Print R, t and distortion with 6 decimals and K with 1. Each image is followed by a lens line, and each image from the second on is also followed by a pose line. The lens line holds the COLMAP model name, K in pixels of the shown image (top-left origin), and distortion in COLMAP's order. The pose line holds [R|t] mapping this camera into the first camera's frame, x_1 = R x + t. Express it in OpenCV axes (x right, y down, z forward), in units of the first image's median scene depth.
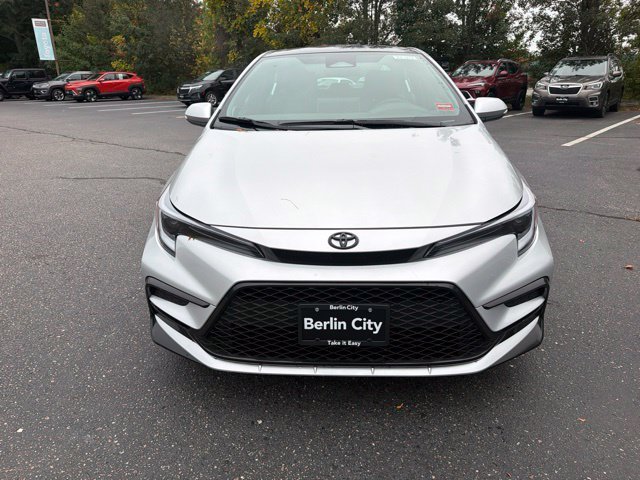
lens RADIAL K [[444.0, 0, 320.0], [0, 444.0, 240.0], [0, 0, 1]] dist [0.036420, -0.044294]
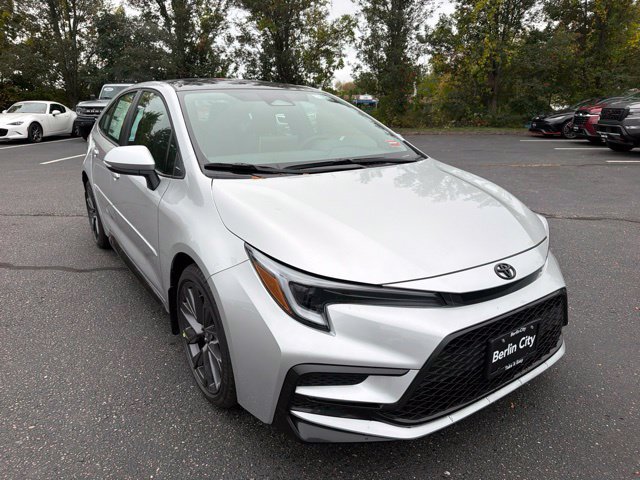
lens RADIAL K [[444.0, 0, 320.0], [0, 444.0, 240.0], [0, 0, 1]] dist [0.036420, -0.044294]
pose [[0.808765, -0.157299, 0.566707, -0.567204], [0.185946, 0.982532, 0.007350, -0.103330], [-0.557964, 0.099433, 0.823887, 0.206632]]
